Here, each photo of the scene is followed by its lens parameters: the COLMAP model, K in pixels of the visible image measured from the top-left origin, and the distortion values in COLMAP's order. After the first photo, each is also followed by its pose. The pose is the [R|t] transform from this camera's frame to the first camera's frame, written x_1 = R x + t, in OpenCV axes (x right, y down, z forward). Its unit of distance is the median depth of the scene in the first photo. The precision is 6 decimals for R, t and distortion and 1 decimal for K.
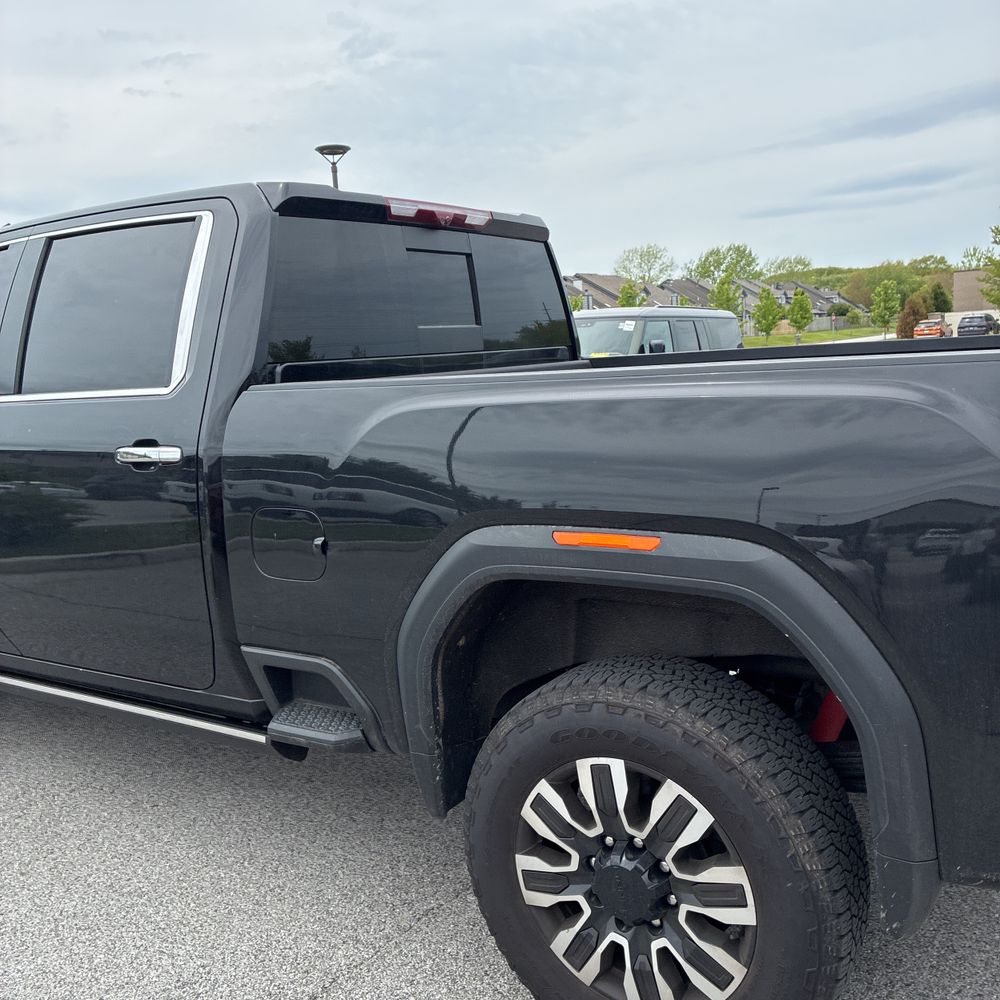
lens RADIAL K [[1013.1, 0, 504.1], [0, 1013.1, 495.6], [0, 0, 1]] dist [0.049010, -0.051165]
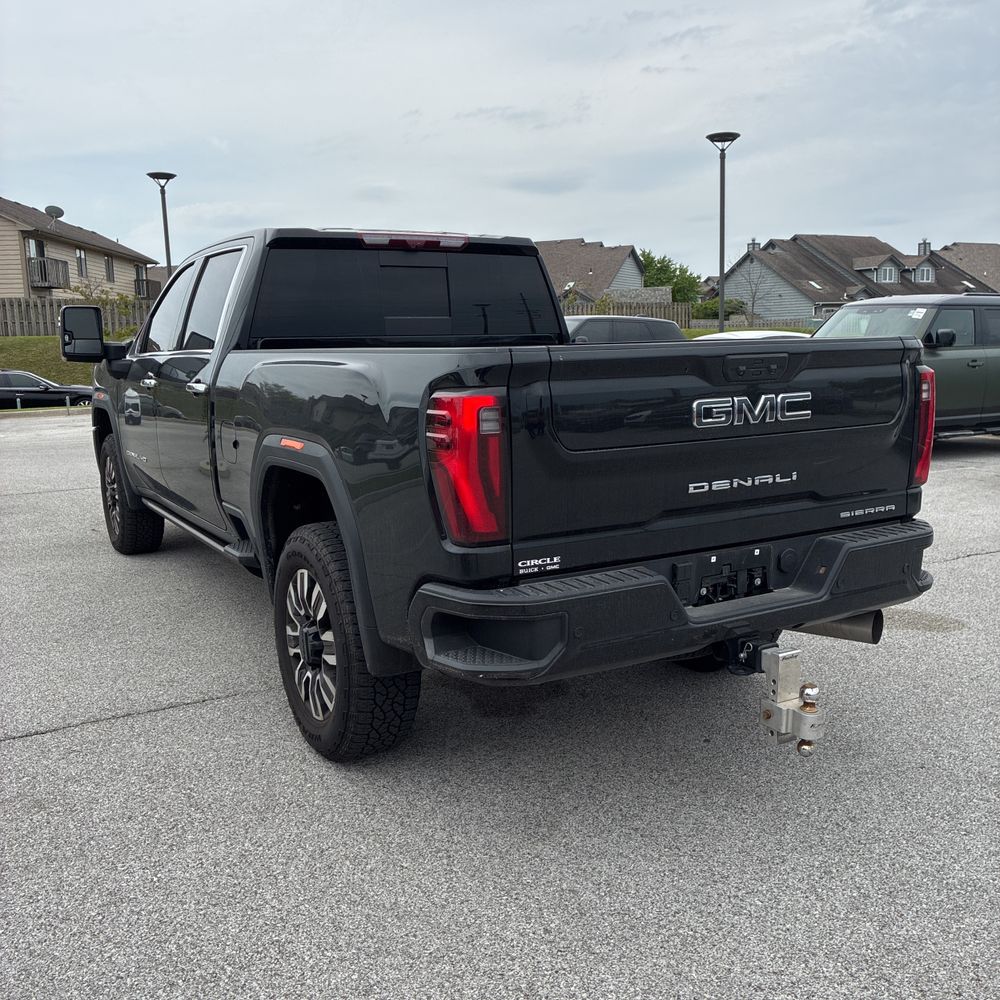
lens RADIAL K [[1008.6, 0, 503.0], [0, 1008.6, 506.4], [0, 0, 1]] dist [0.086405, -0.079677]
pose [[0.892736, 0.113774, -0.435980, 0.766362], [-0.098516, 0.993471, 0.057532, 0.008452], [0.439679, -0.008410, 0.898116, -0.282159]]
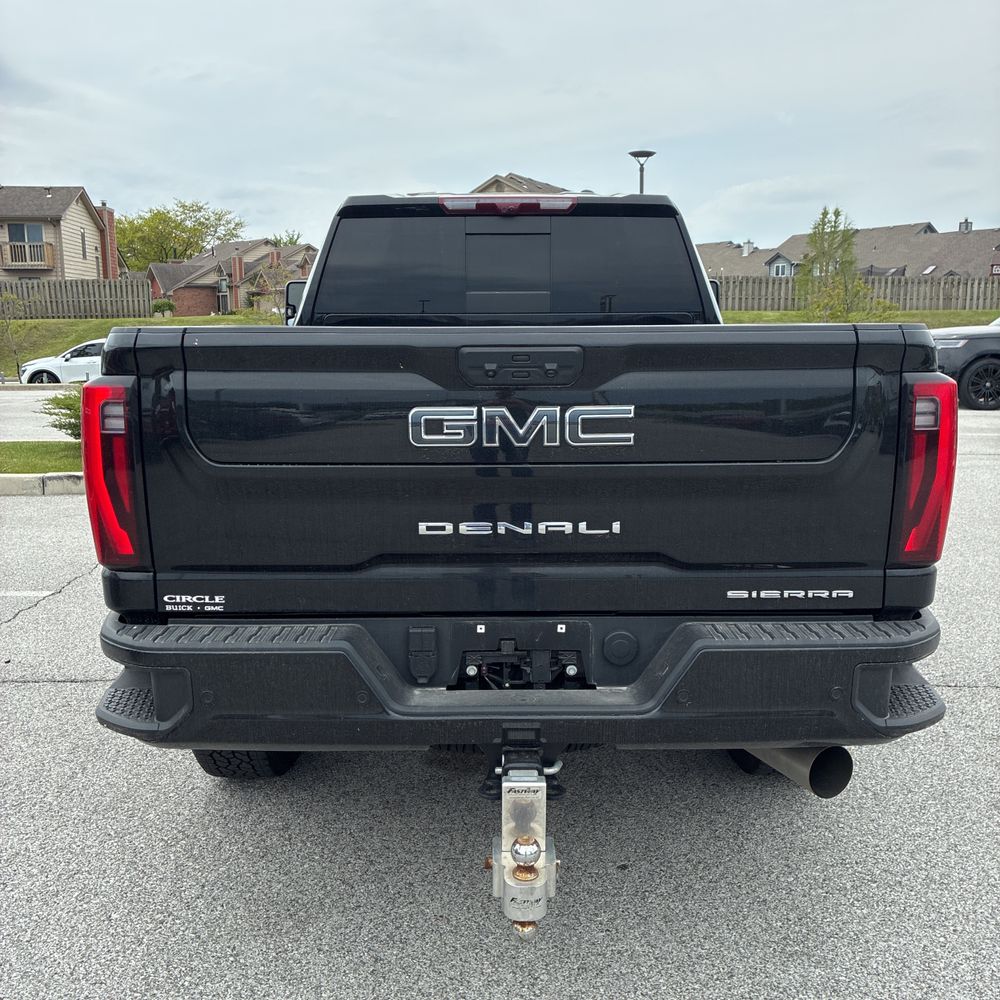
lens RADIAL K [[1015.2, 0, 501.0], [0, 1015.2, 501.8], [0, 0, 1]] dist [0.031082, -0.023930]
pose [[0.549303, 0.202865, -0.810625, 1.088449], [-0.152389, 0.978135, 0.141523, -0.093122], [0.821611, 0.045792, 0.568207, 0.288215]]
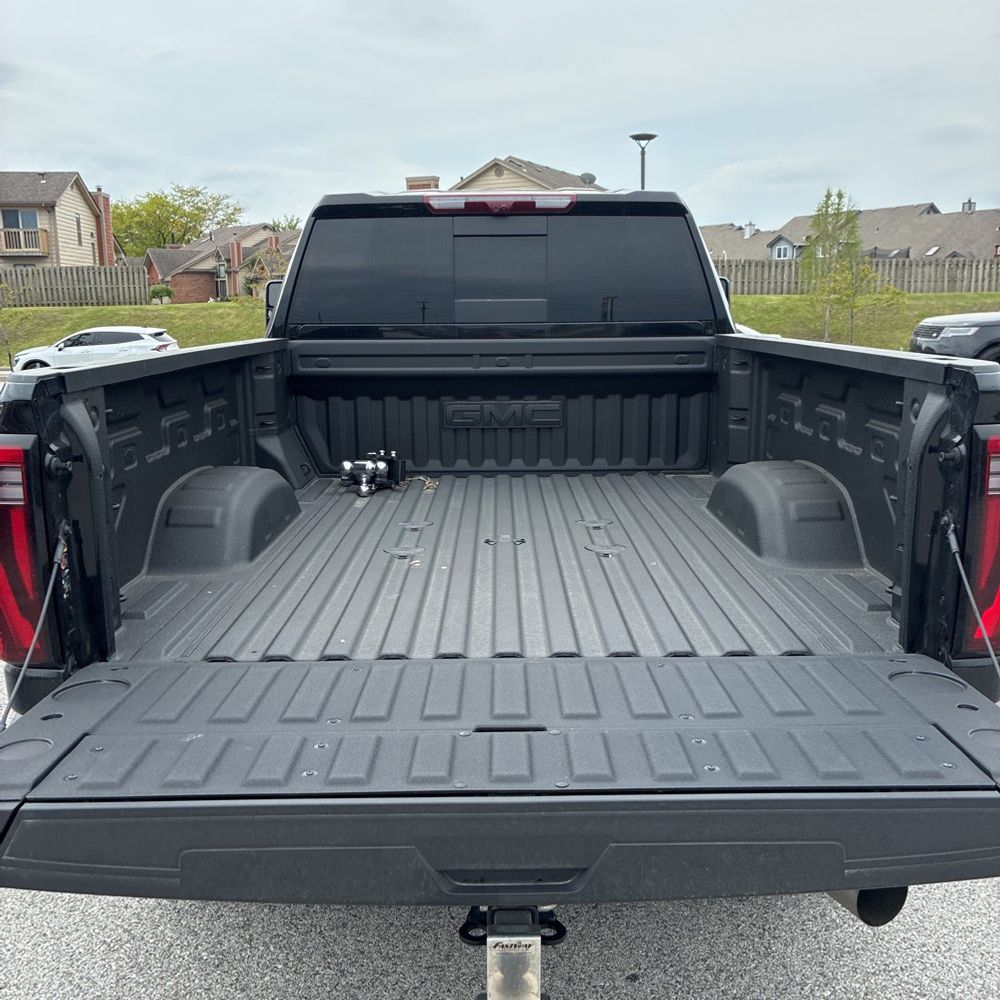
lens RADIAL K [[1013.1, 0, 504.1], [0, 1013.1, 495.6], [0, 0, 1]] dist [0.049010, -0.051165]
pose [[0.551396, 0.207965, -0.807906, 0.984392], [-0.146748, 0.977508, 0.151468, -0.130927], [0.821235, 0.035040, 0.569513, 0.363641]]
